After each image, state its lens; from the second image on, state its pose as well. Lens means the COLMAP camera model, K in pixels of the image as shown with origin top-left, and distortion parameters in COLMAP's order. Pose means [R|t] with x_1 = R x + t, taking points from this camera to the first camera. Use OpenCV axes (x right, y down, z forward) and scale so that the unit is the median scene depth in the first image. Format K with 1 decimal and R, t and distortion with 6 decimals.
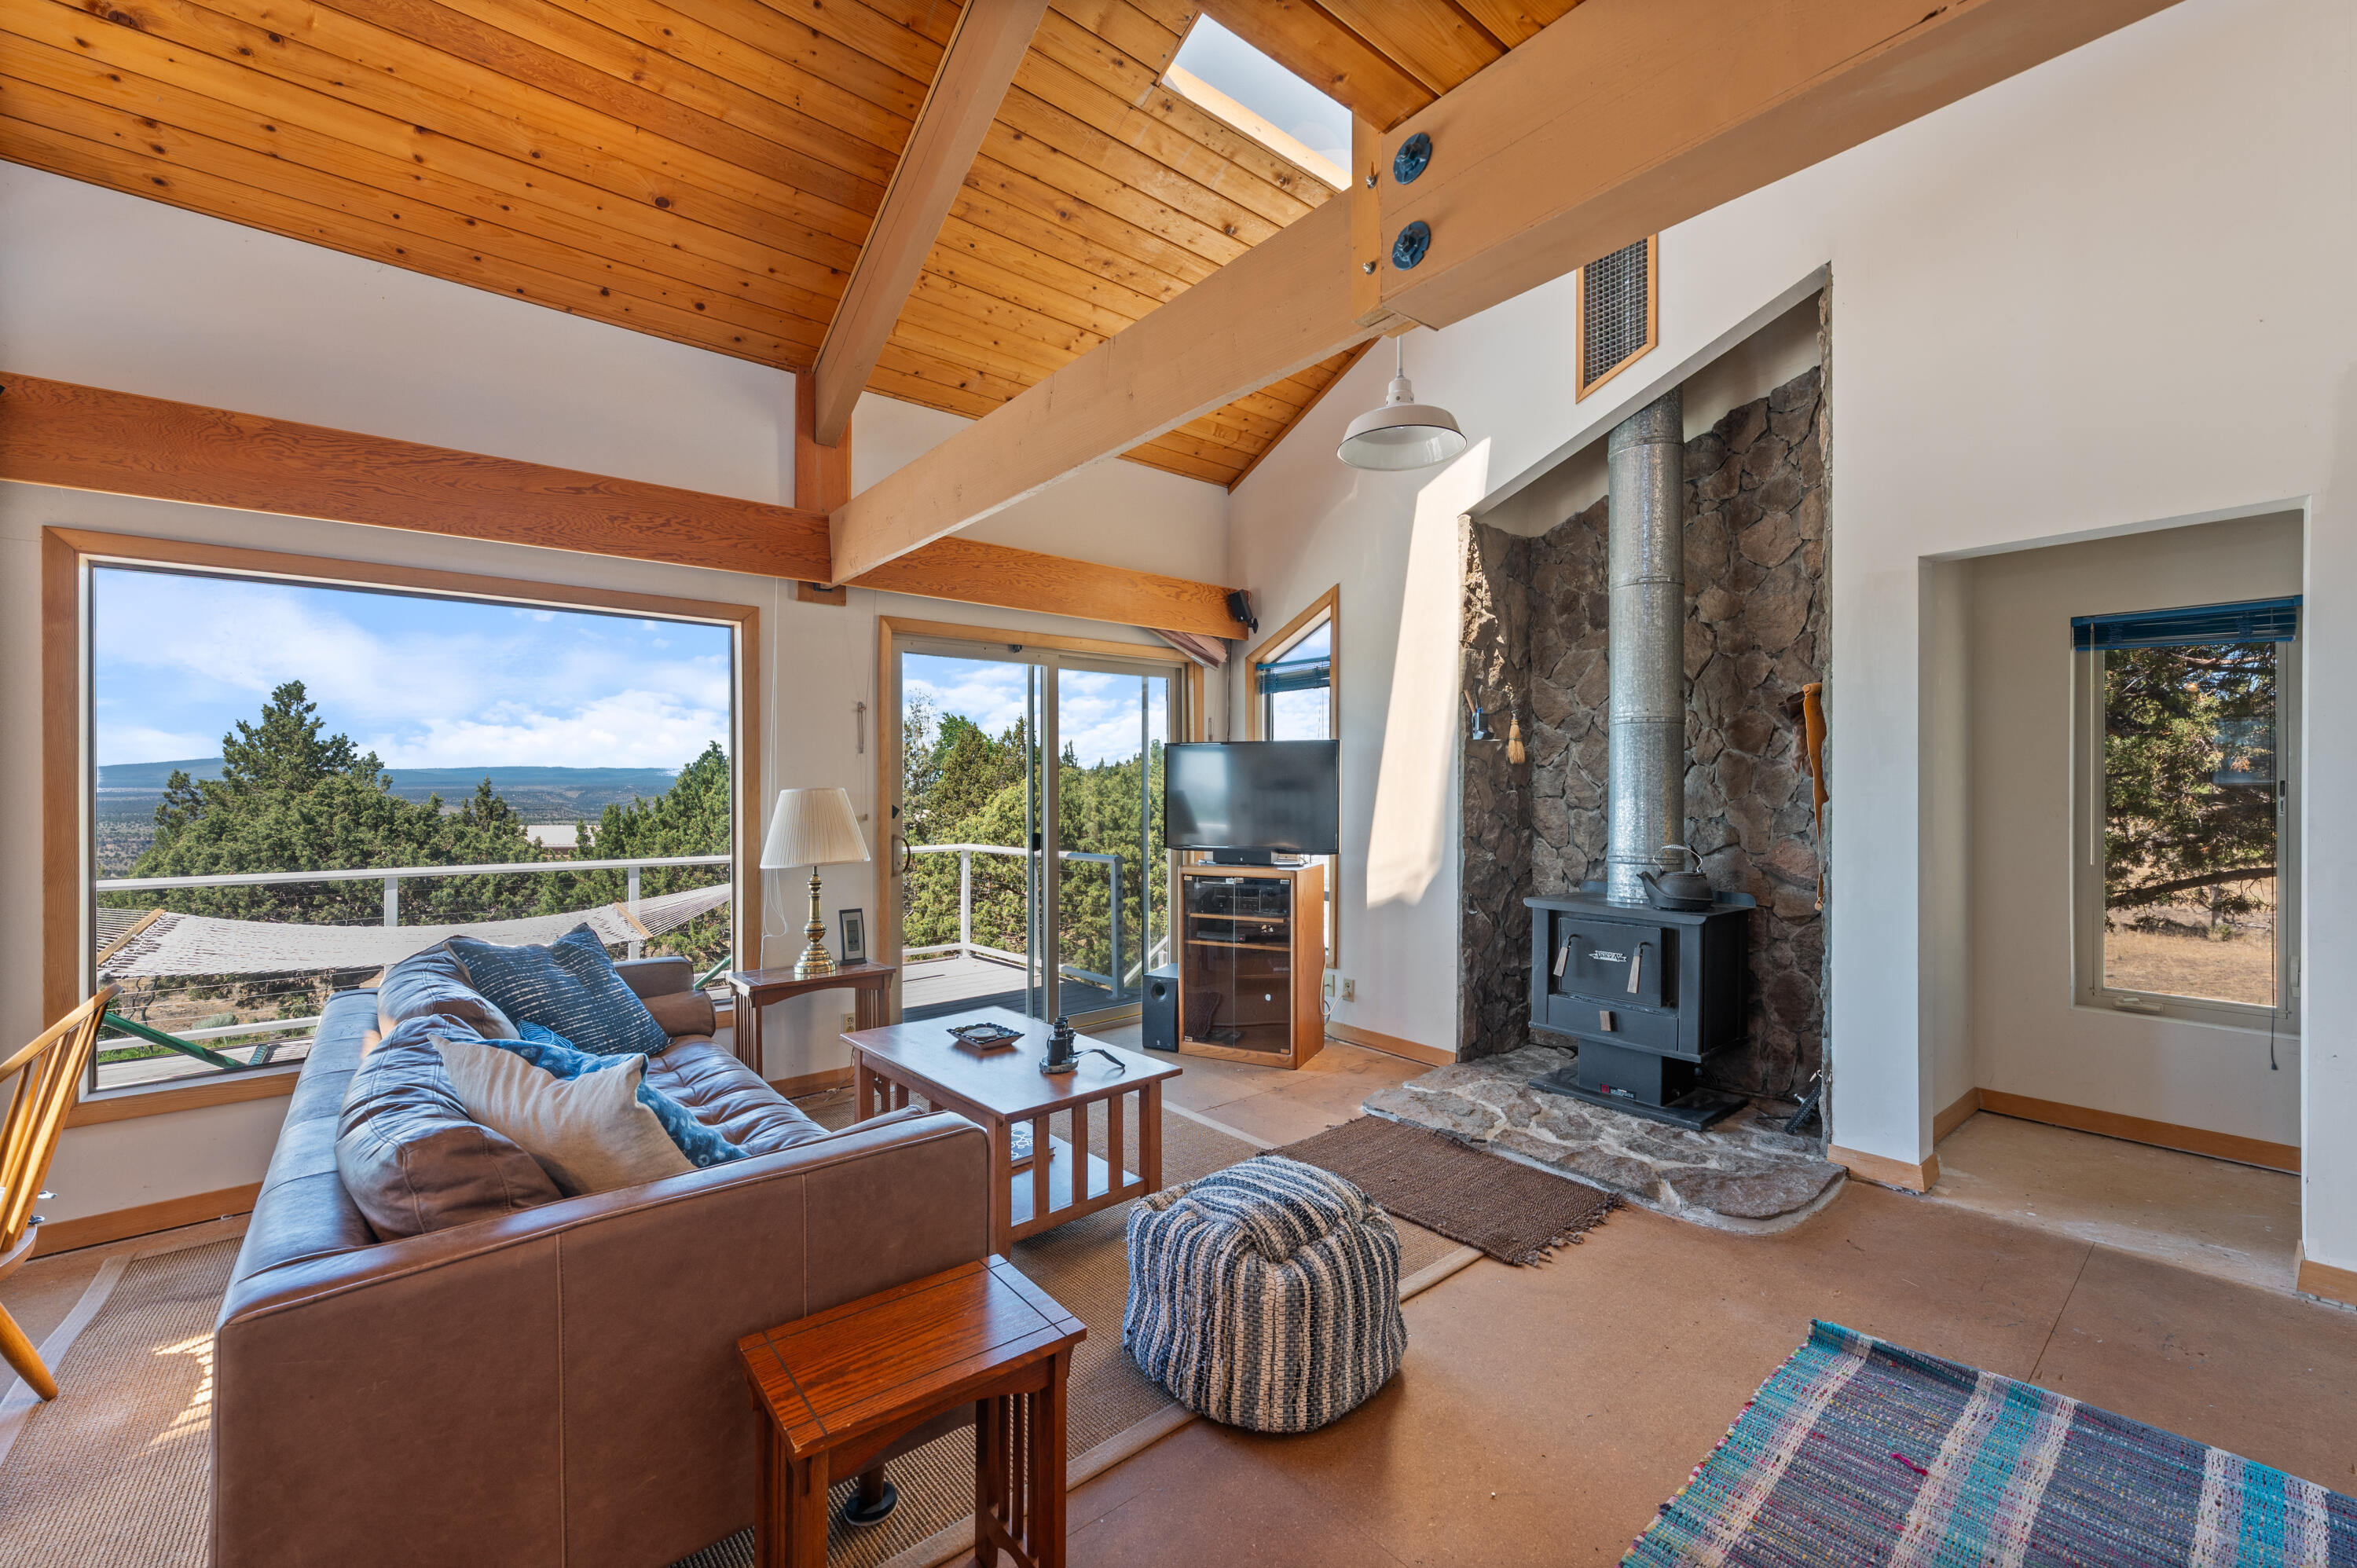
lens RADIAL K [[942.8, 0, 1174.2], [0, 942.8, 783.2], [0, 0, 1]] dist [-0.001371, 0.000421]
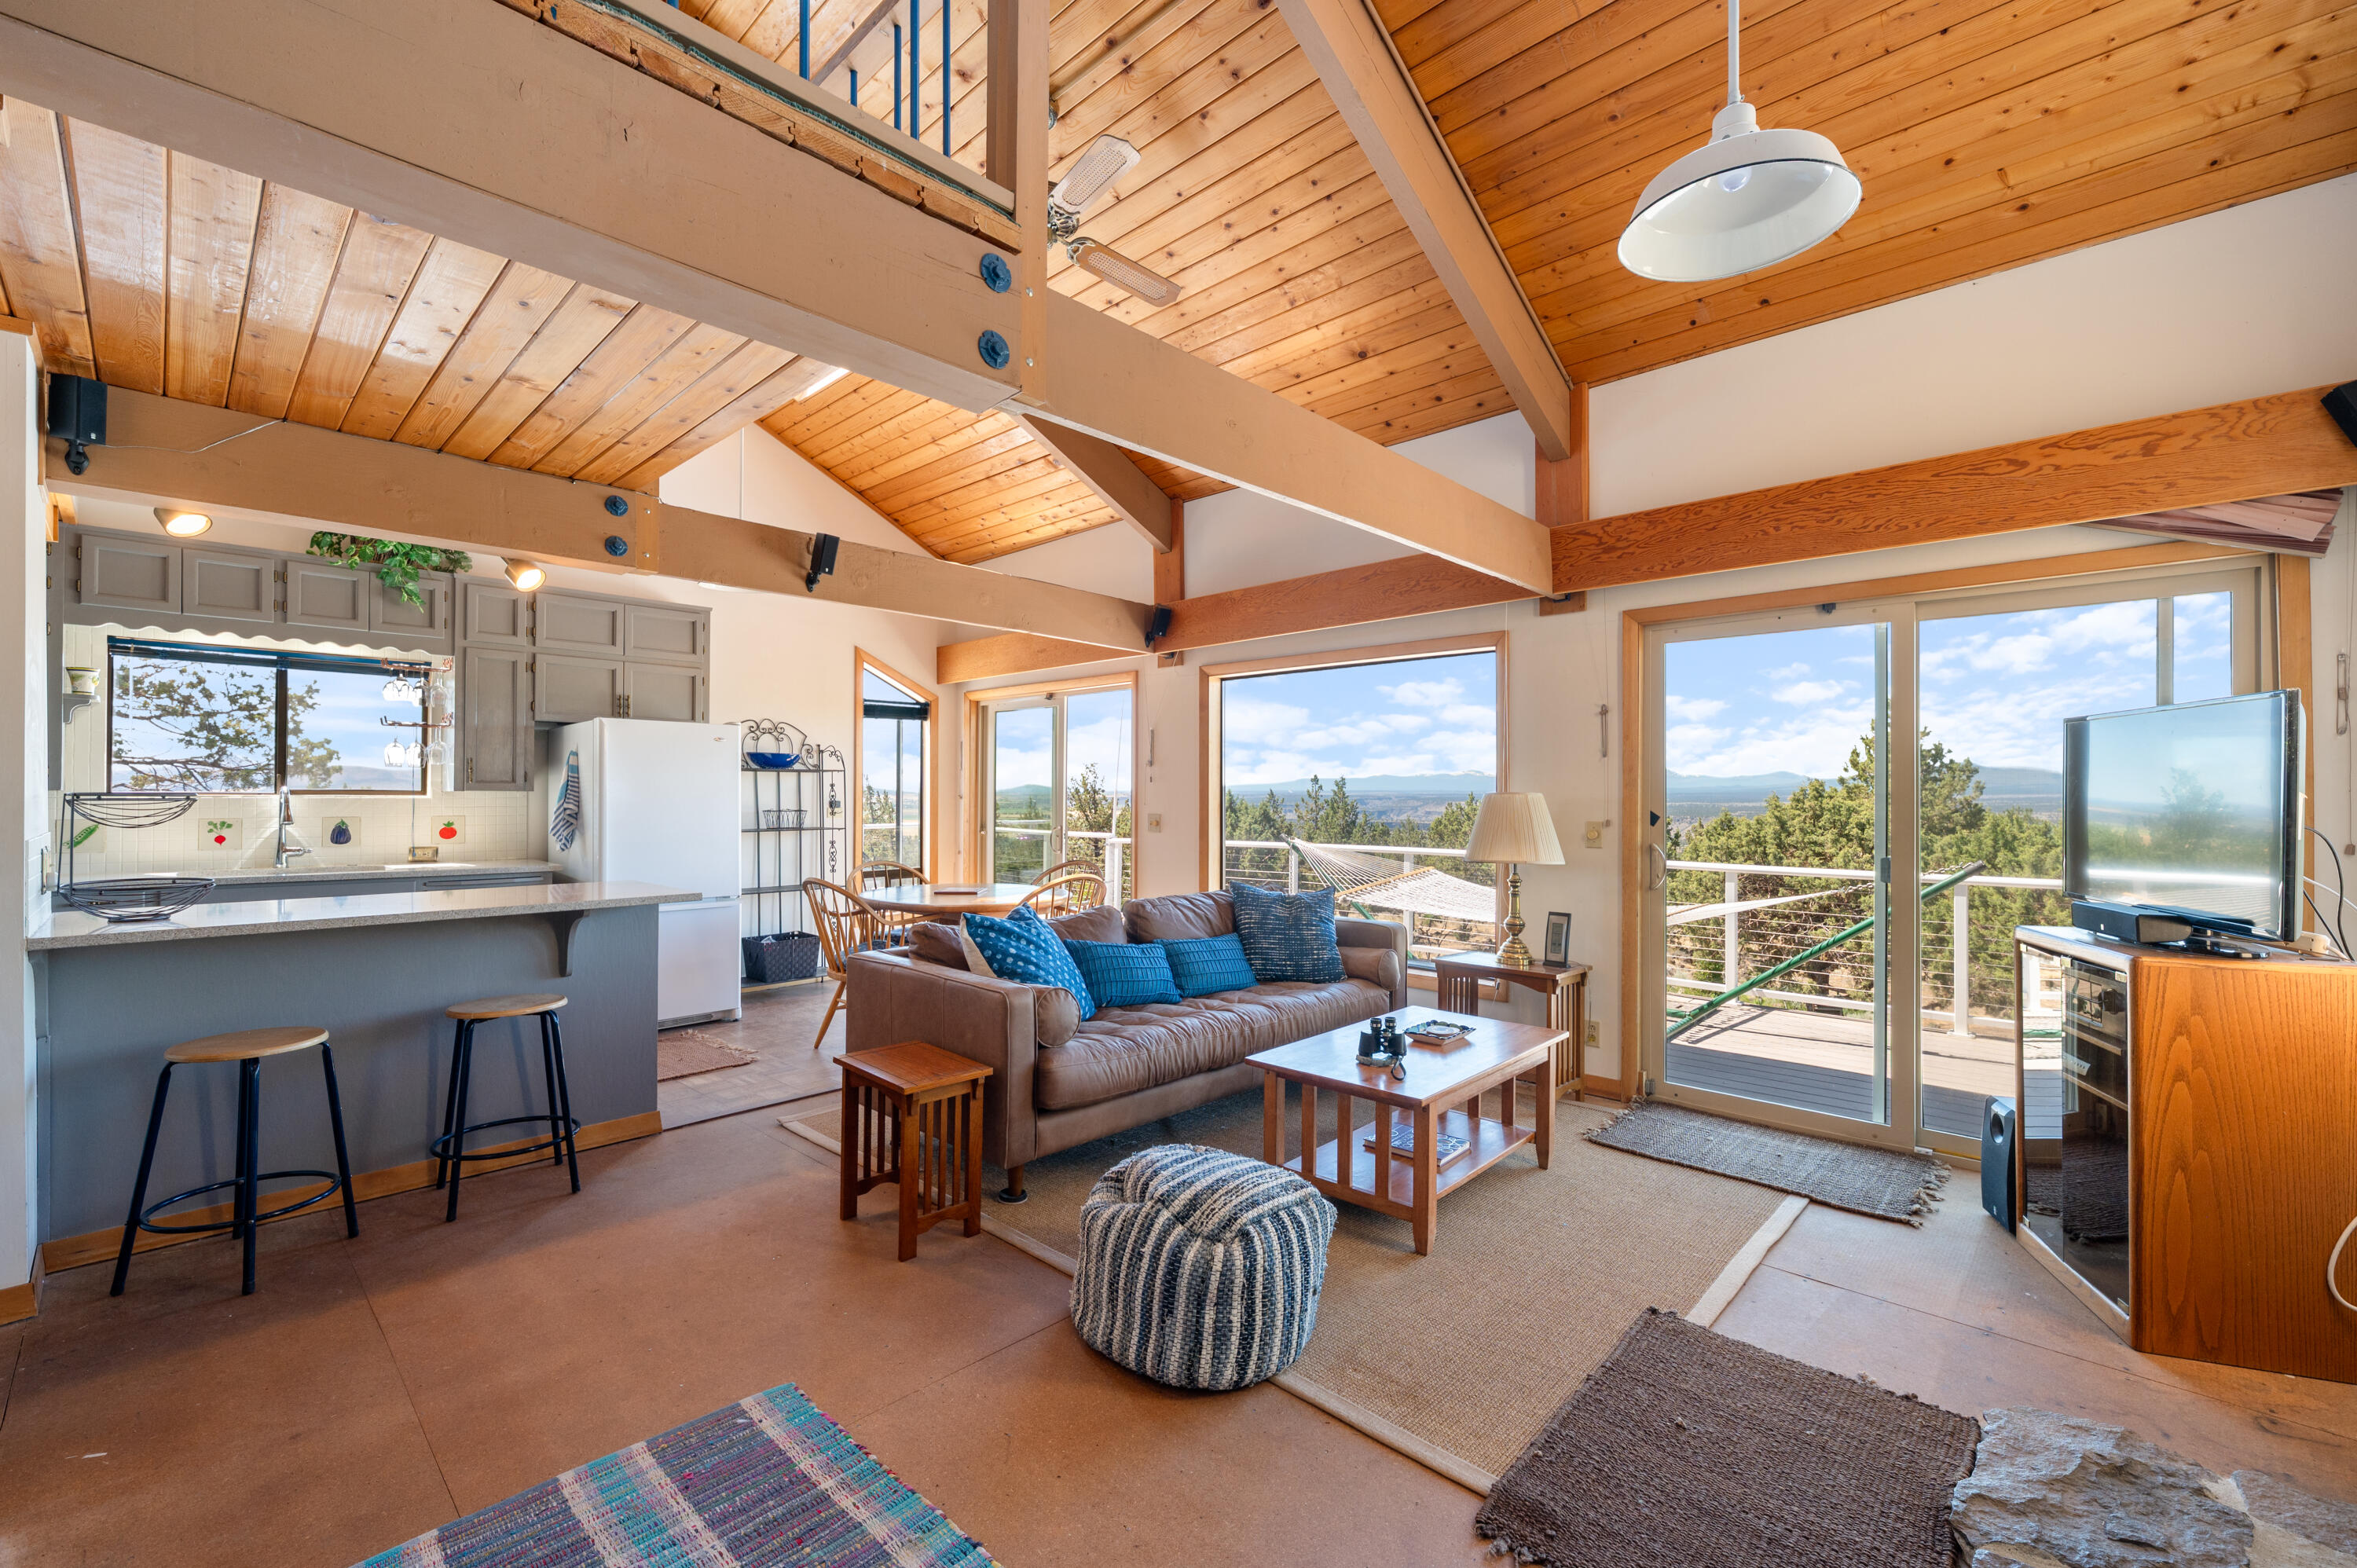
lens RADIAL K [[993.2, 0, 1184.2], [0, 993.2, 786.5], [0, 0, 1]] dist [-0.003499, 0.000373]
pose [[0.113311, -0.004550, -0.993549, 0.188247], [0.000188, 0.999990, -0.004559, 0.001020], [0.993560, 0.000330, 0.113310, 0.133558]]
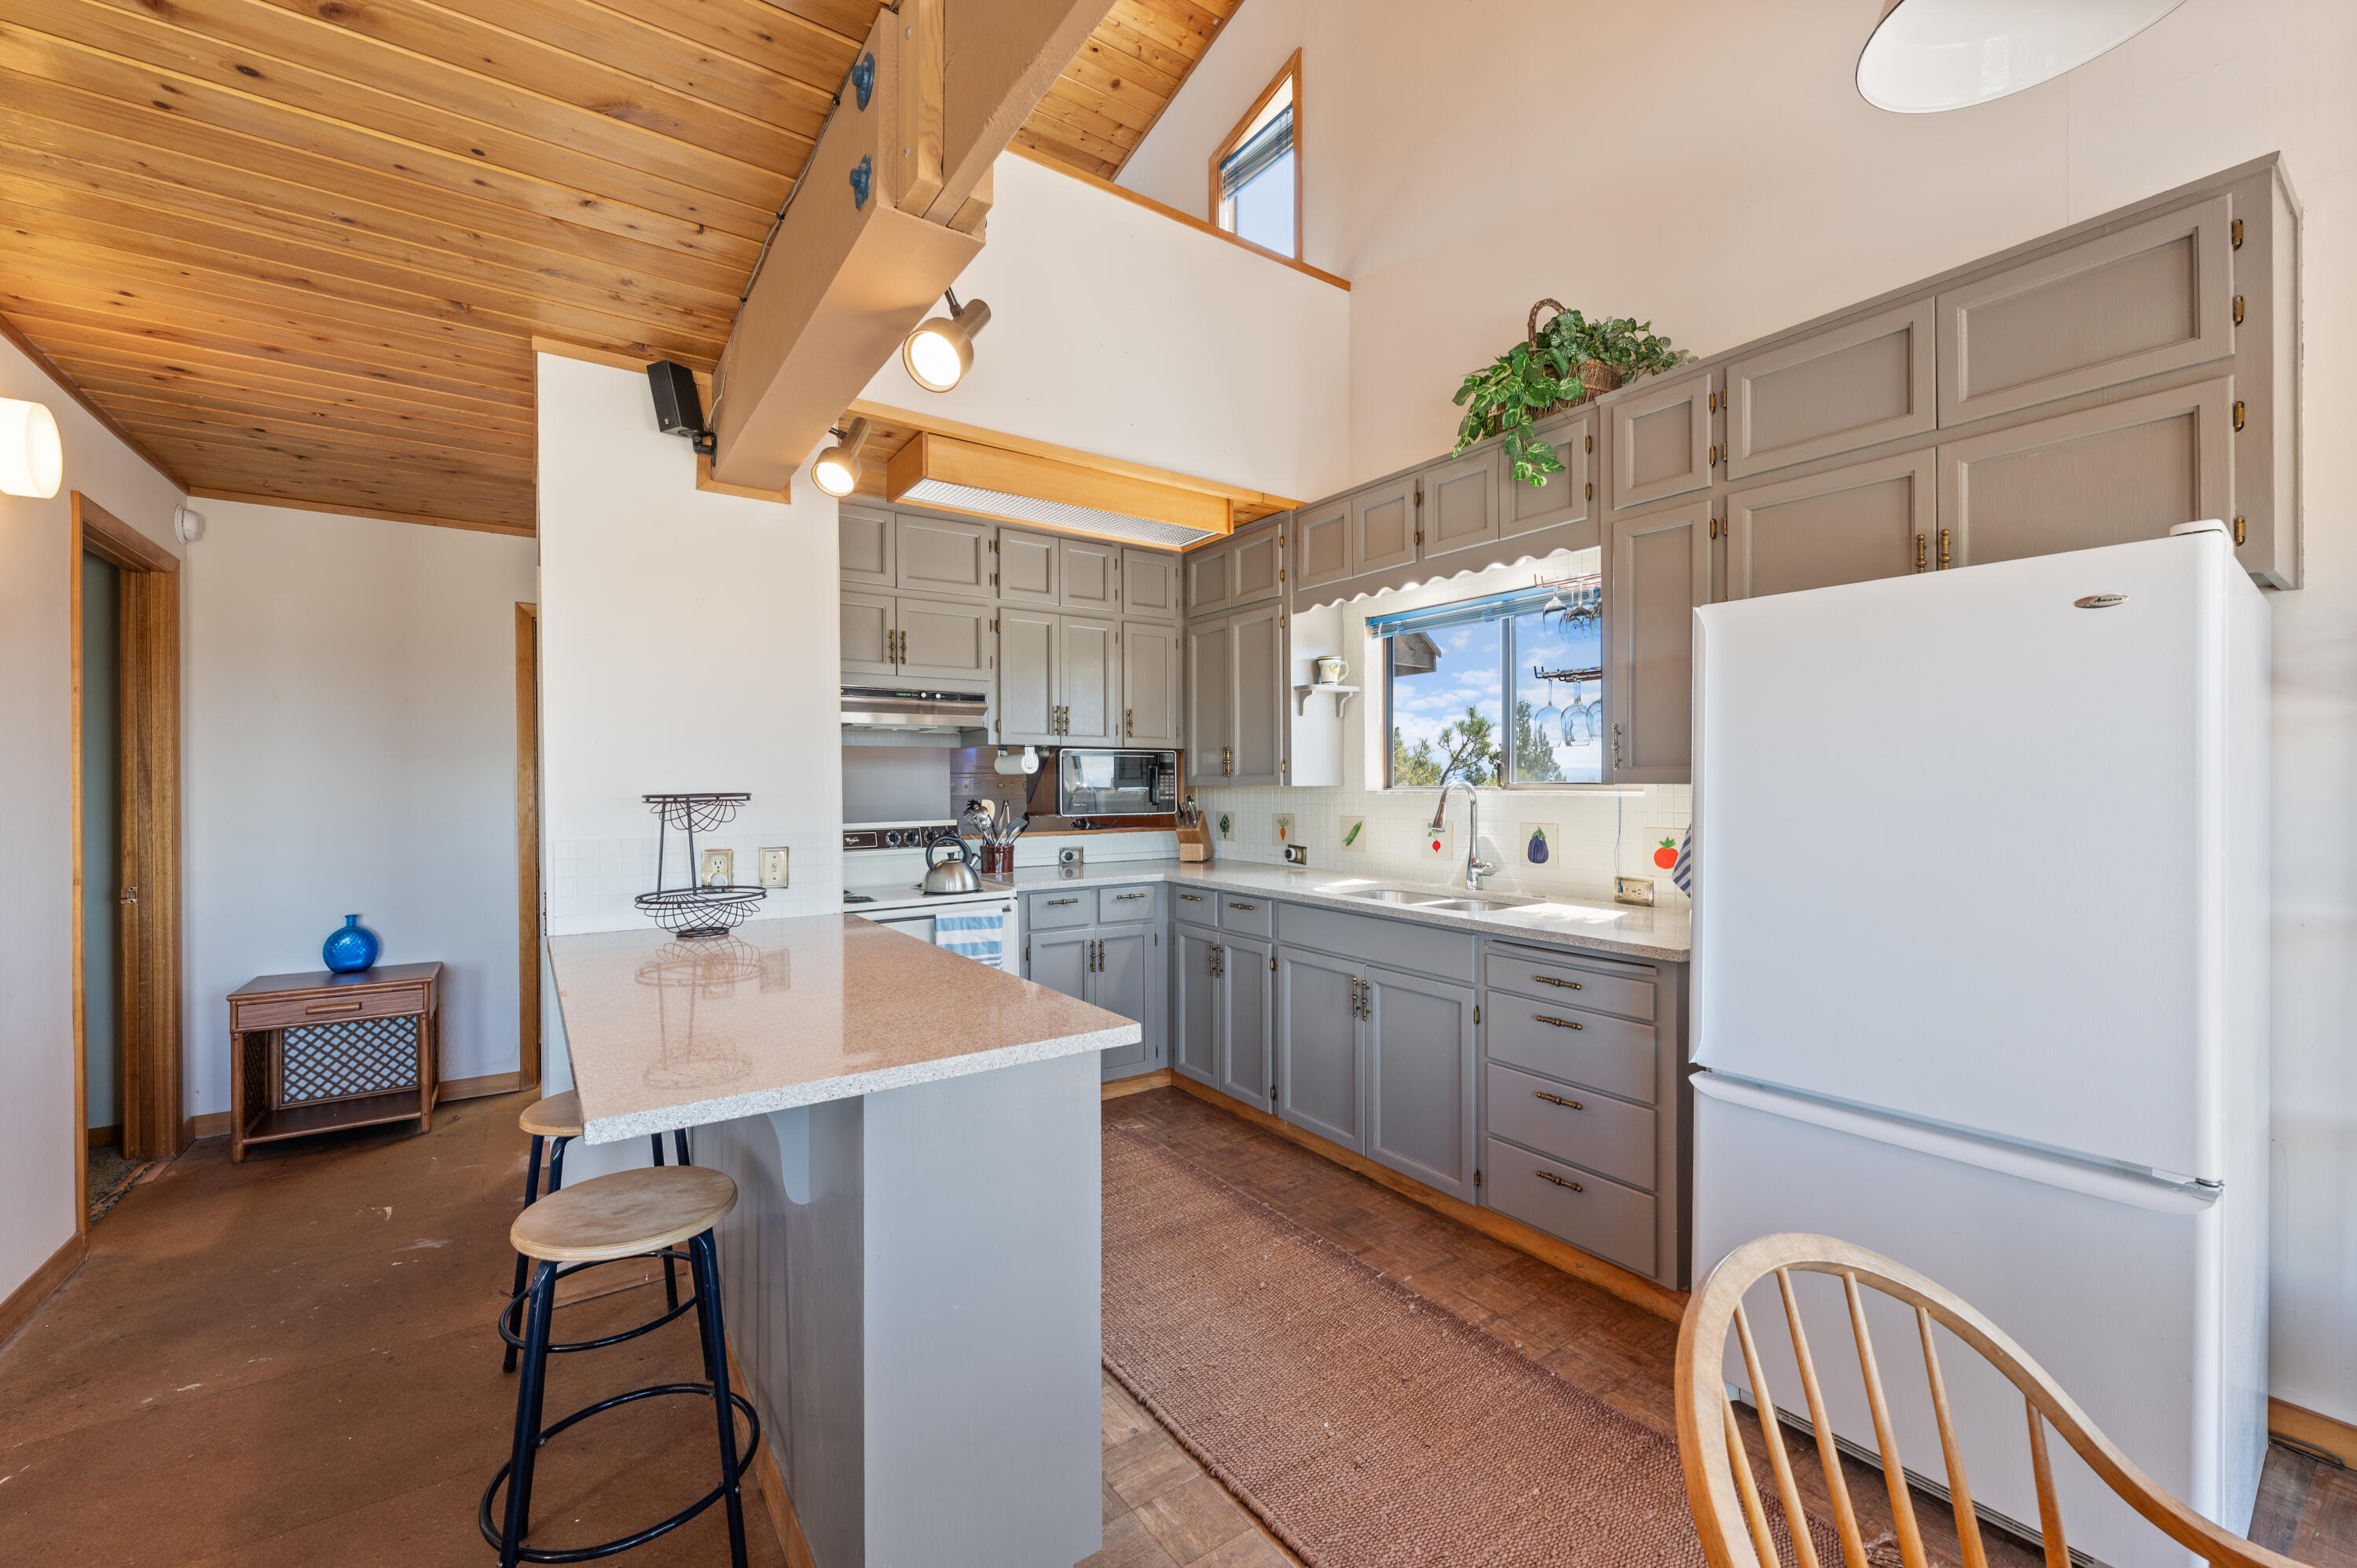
lens RADIAL K [[942.8, 0, 1163.1], [0, 942.8, 781.1], [0, 0, 1]] dist [-0.001371, 0.000421]
pose [[-0.994984, 0.008711, 0.099658, -0.132183], [0.008419, 0.999959, -0.003355, -0.000017], [-0.099683, -0.002499, -0.995016, 0.110860]]
